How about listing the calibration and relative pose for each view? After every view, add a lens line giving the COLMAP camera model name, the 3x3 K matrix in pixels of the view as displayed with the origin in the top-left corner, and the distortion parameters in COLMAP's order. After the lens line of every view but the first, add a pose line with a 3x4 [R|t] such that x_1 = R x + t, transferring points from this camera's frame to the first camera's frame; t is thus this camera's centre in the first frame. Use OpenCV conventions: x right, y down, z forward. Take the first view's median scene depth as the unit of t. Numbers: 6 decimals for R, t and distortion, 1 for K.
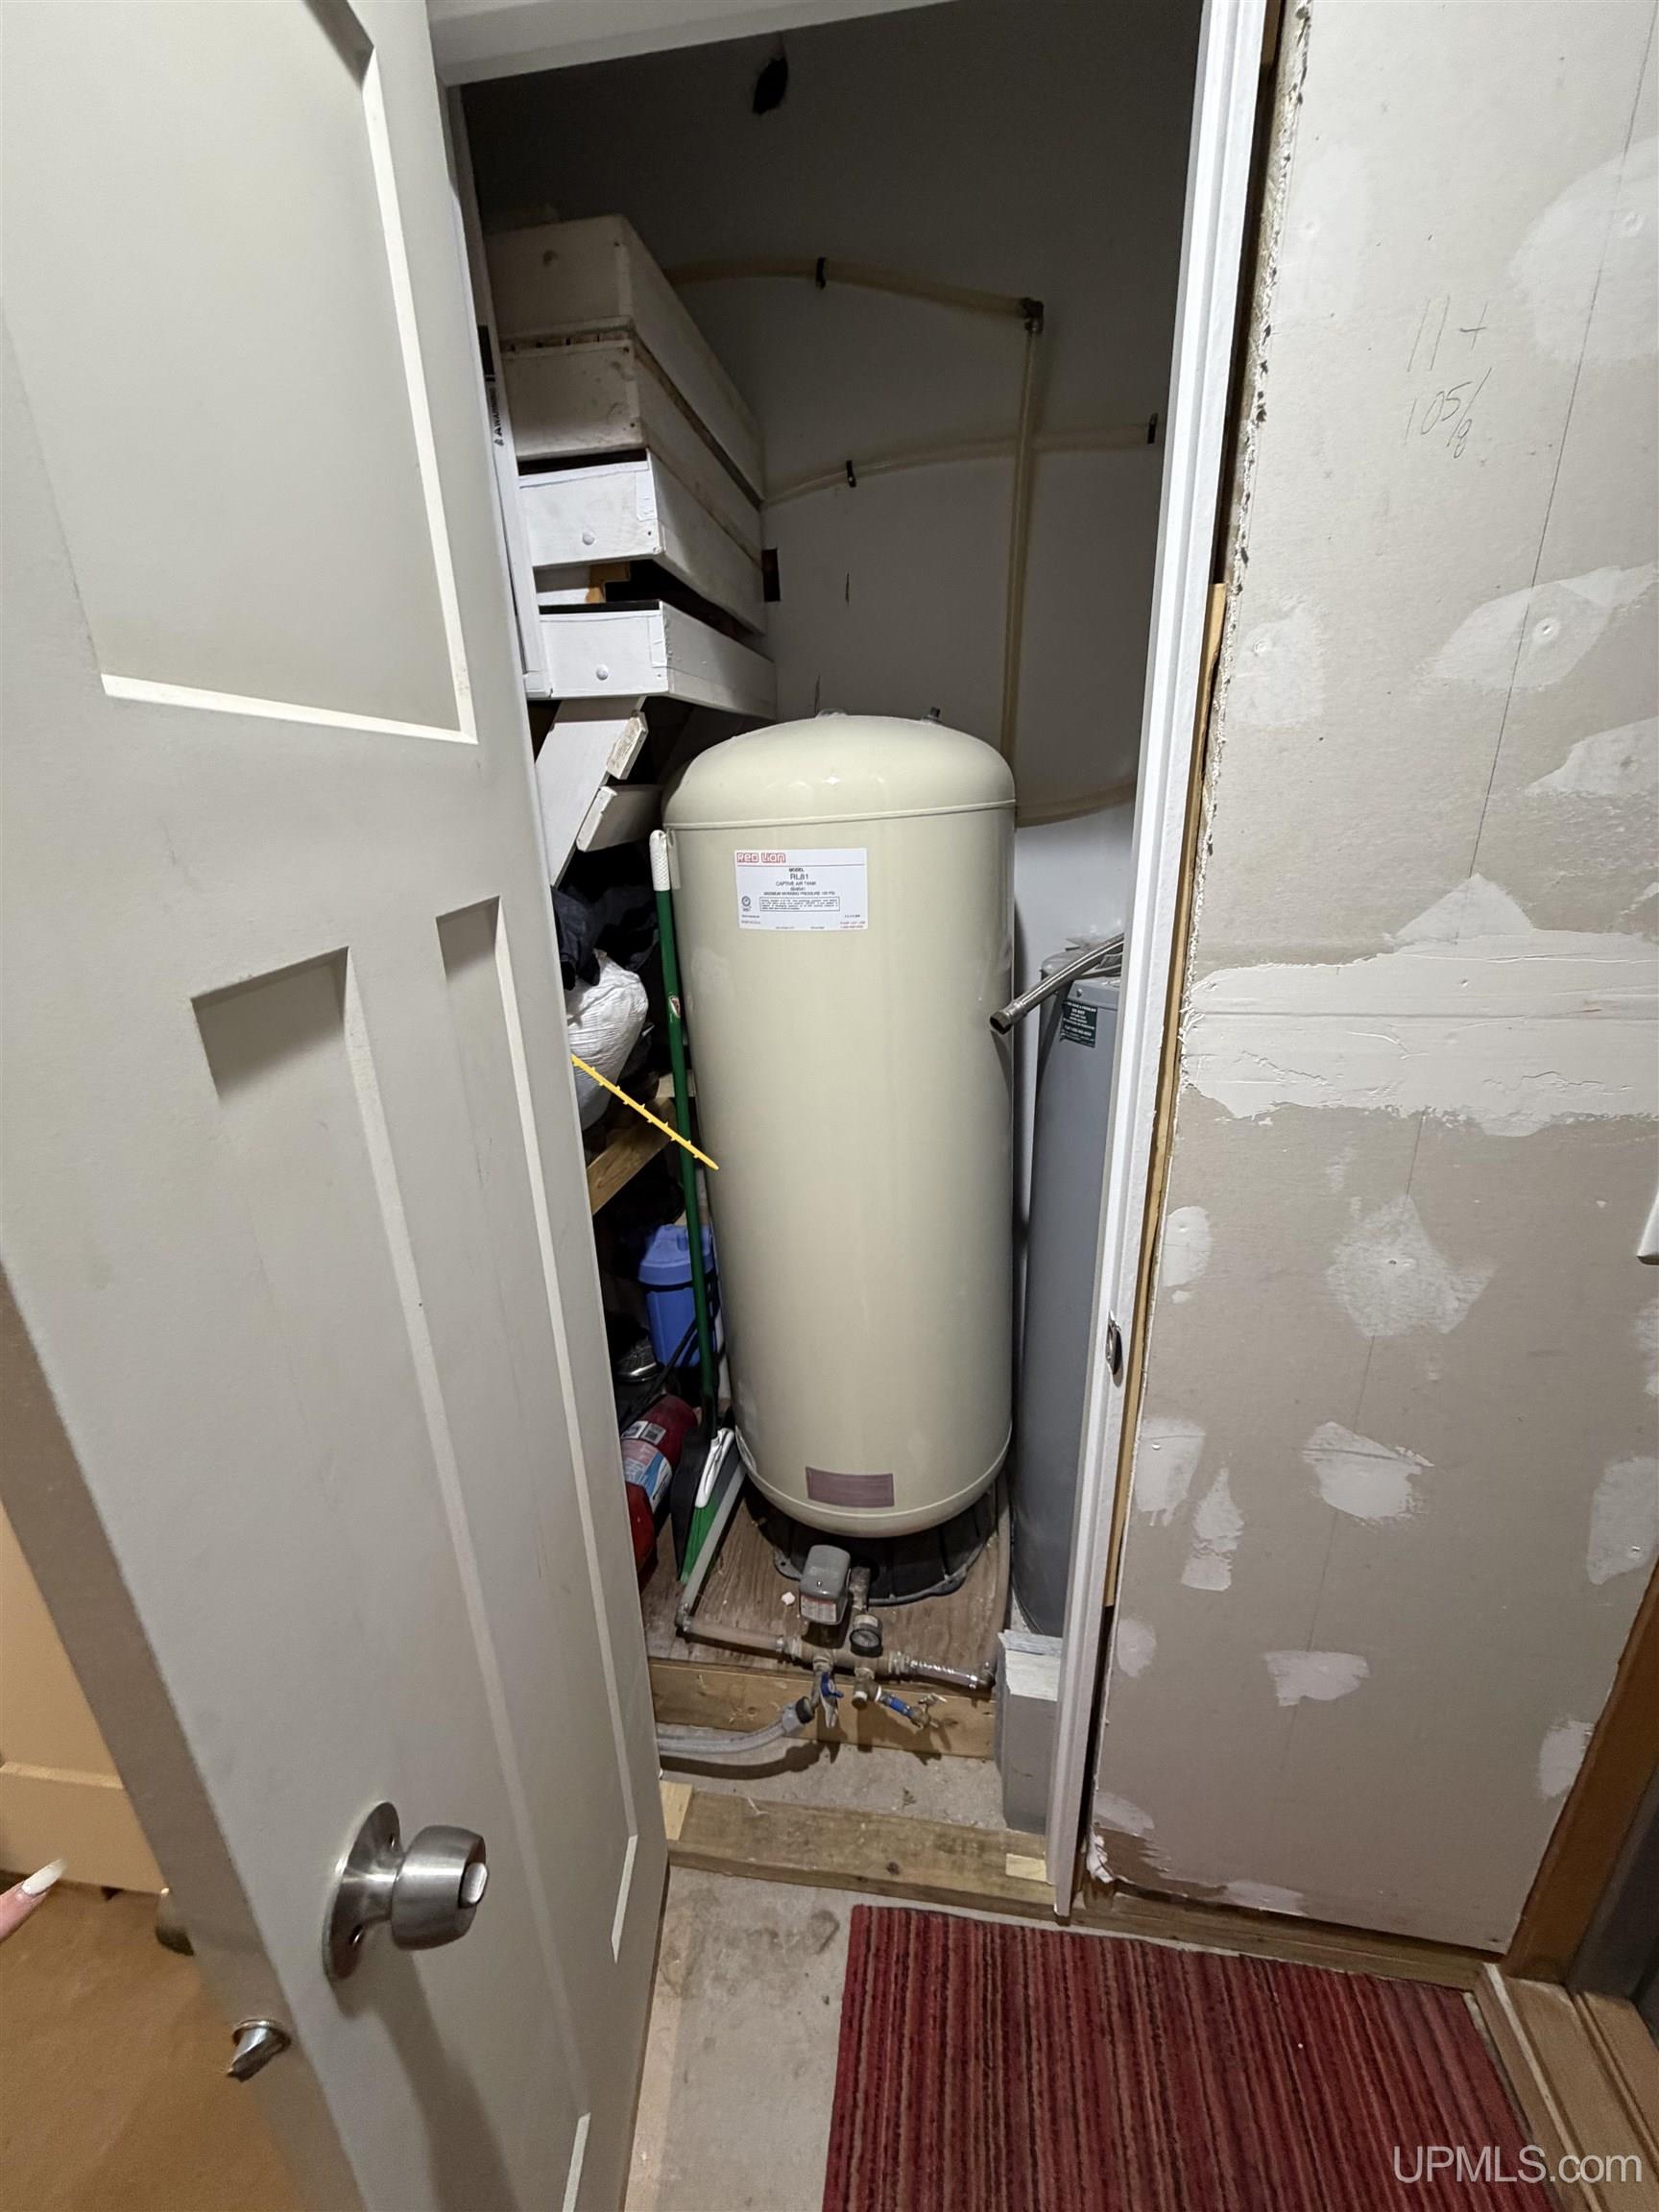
lens RADIAL K [[872.9, 0, 832.8], [0, 872.9, 1108.3], [0, 0, 1]] dist [-0.000652, -0.000144]
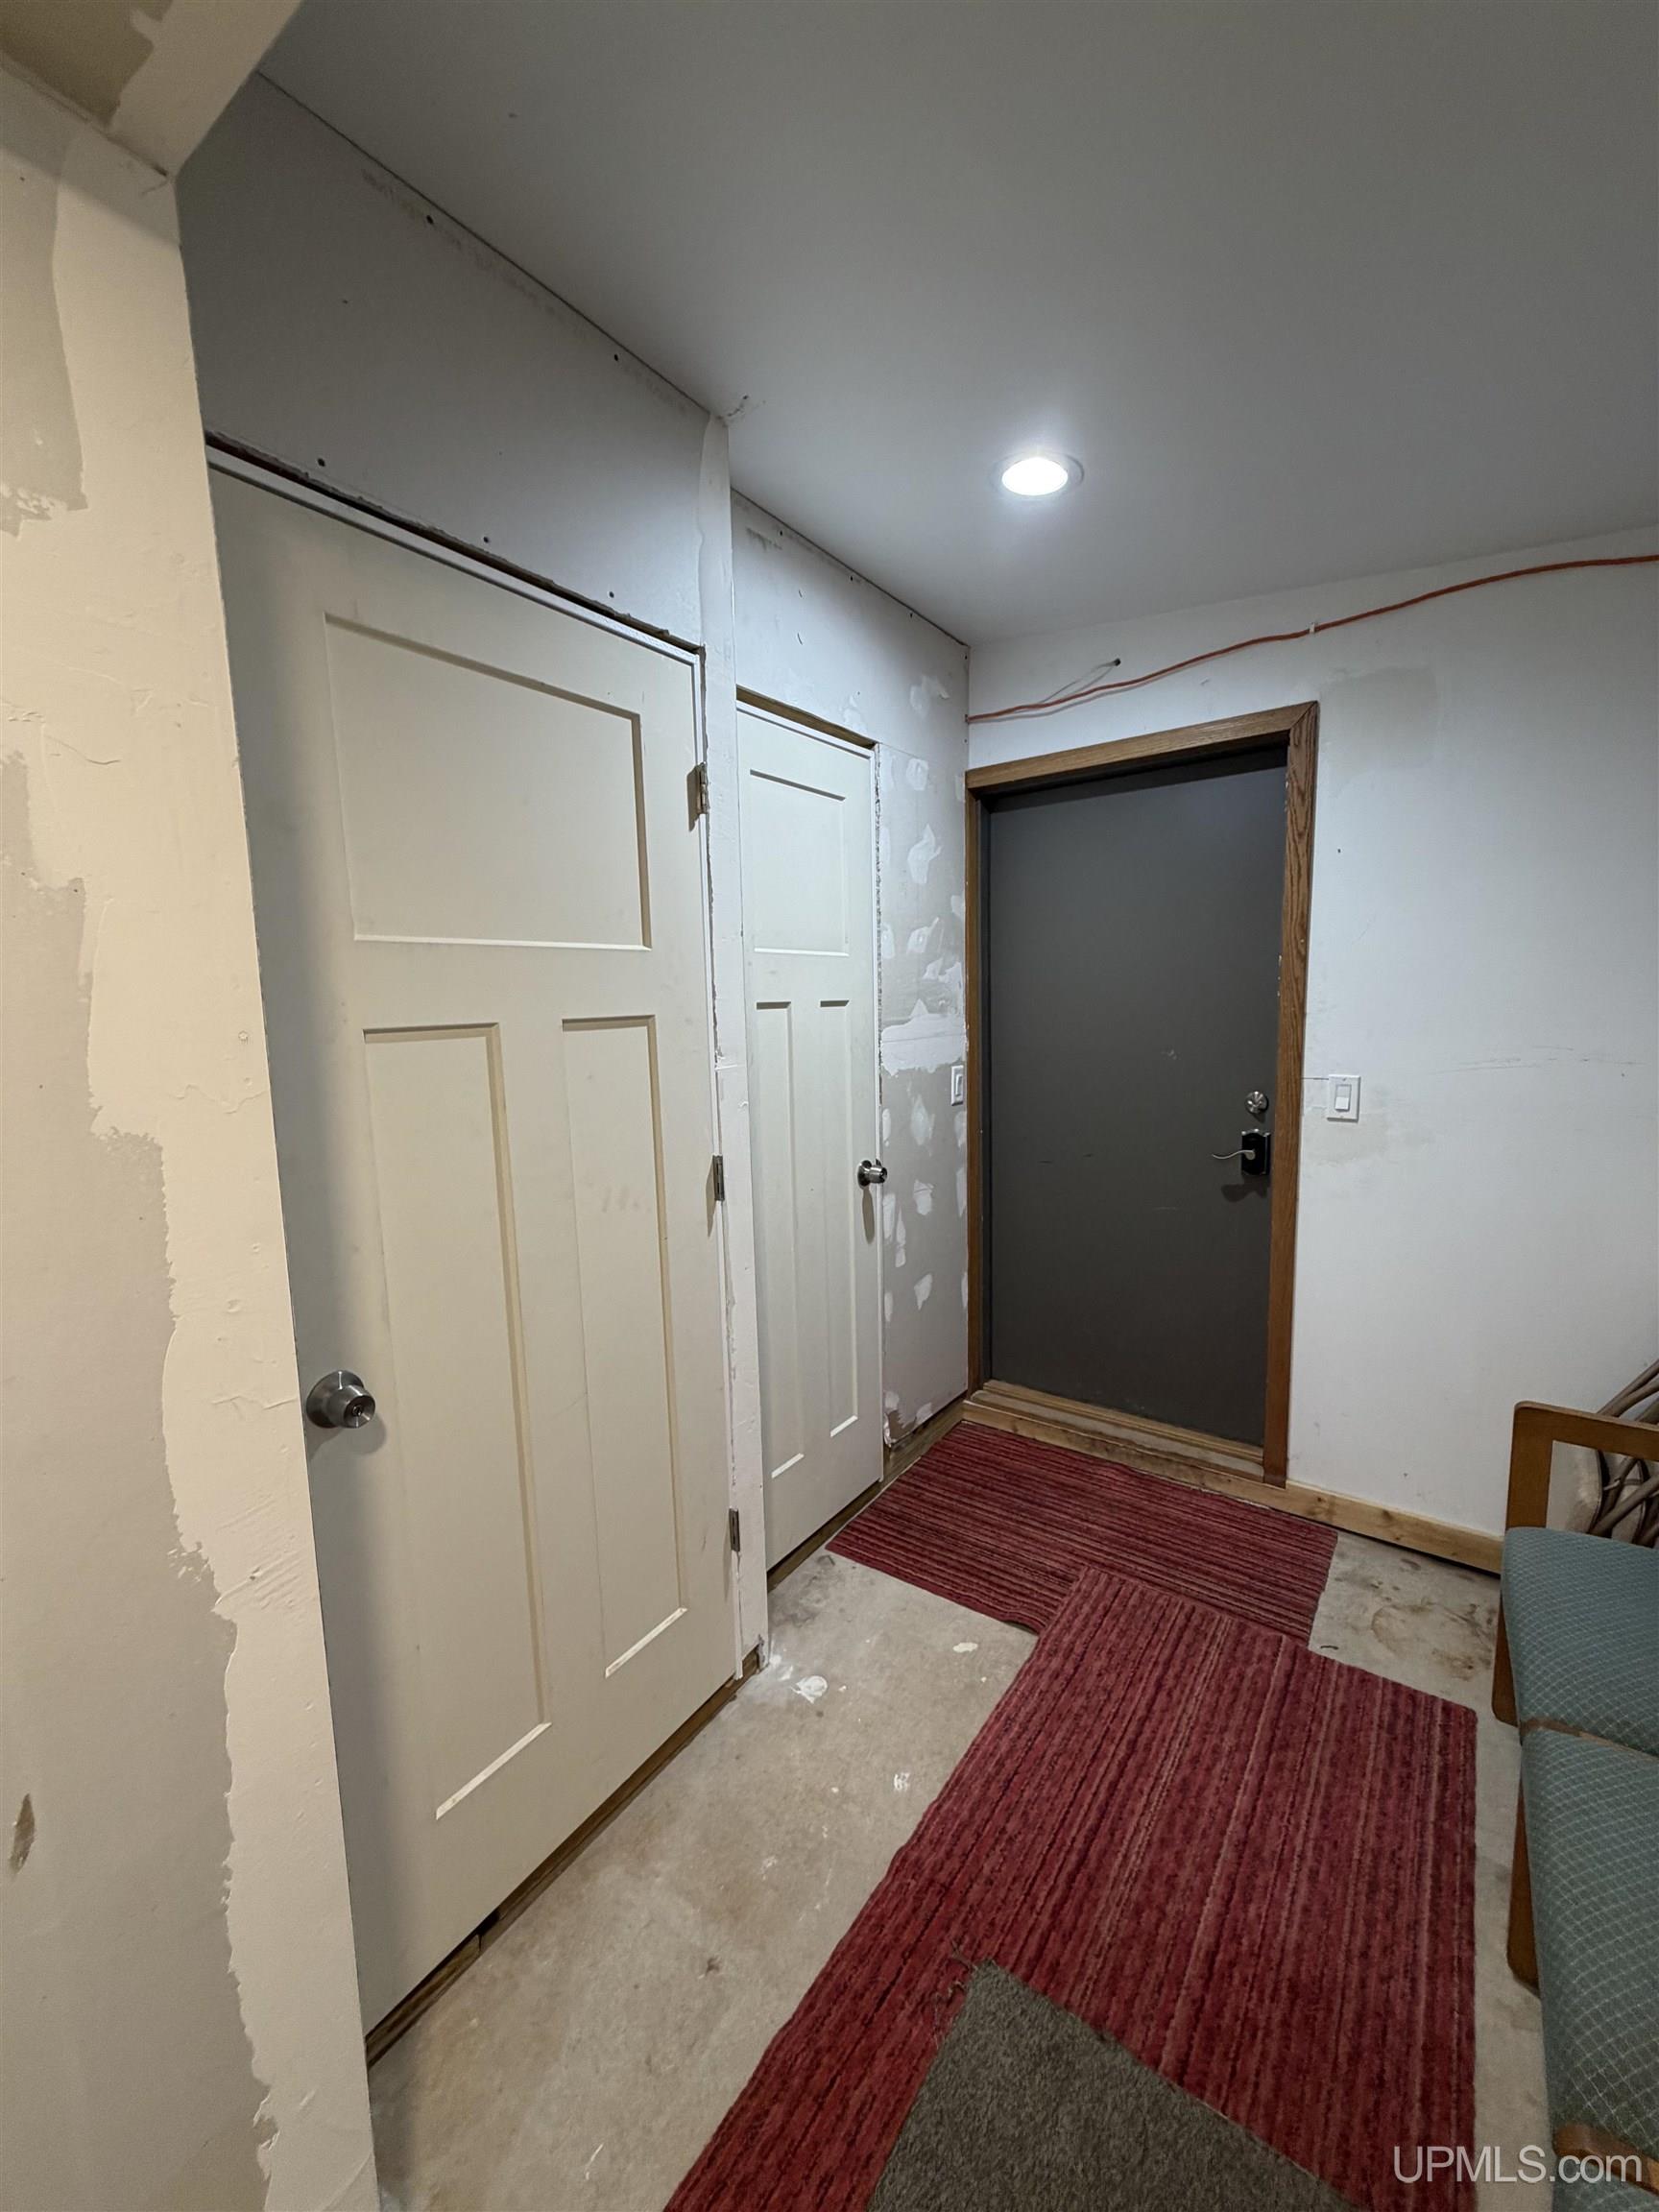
lens RADIAL K [[872.9, 0, 829.1], [0, 872.9, 1107.9], [0, 0, 1]] dist [-0.000652, -0.000144]
pose [[0.457637, -0.100138, 0.883482, -2.333679], [0.310490, 0.949084, -0.053258, 0.208517], [-0.833165, 0.298685, 0.465427, -0.218906]]
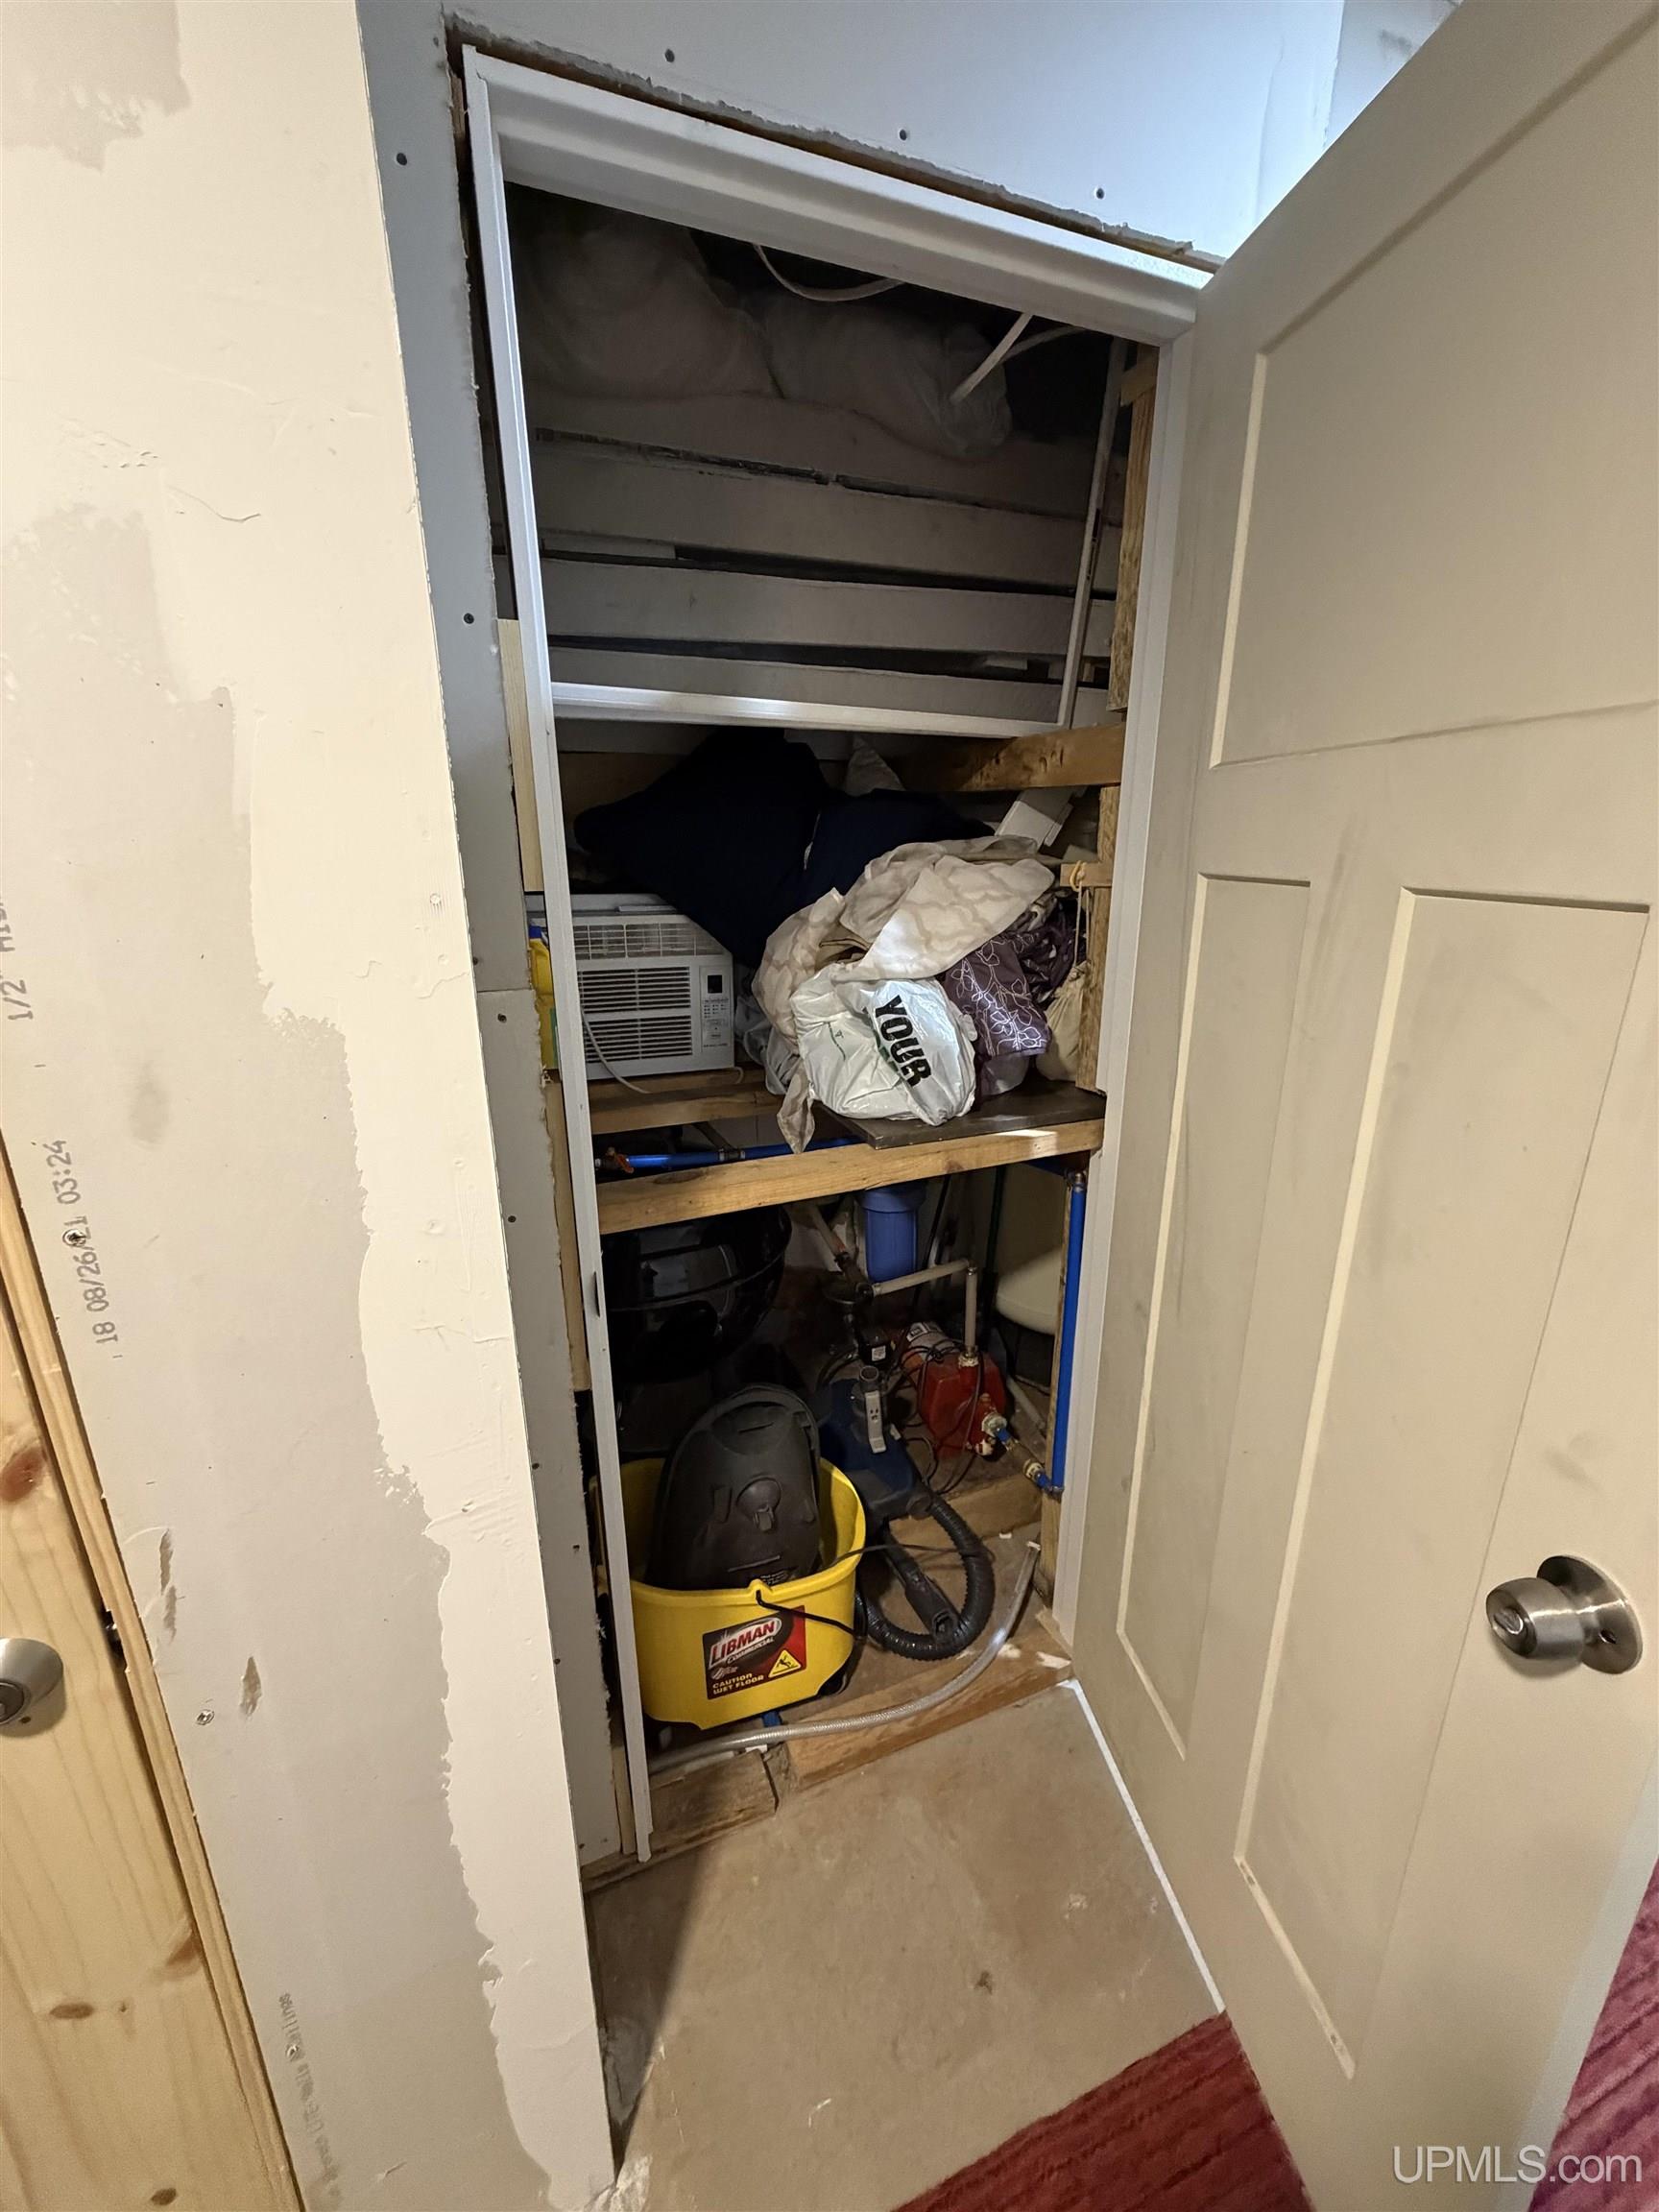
lens RADIAL K [[872.9, 0, 830.9], [0, 872.9, 1099.5], [0, 0, 1]] dist [-0.000652, -0.000144]
pose [[0.862265, -0.127127, 0.490242, -1.826263], [0.153950, 0.987971, -0.014581, 0.103339], [-0.482492, 0.088045, 0.871464, -0.035391]]
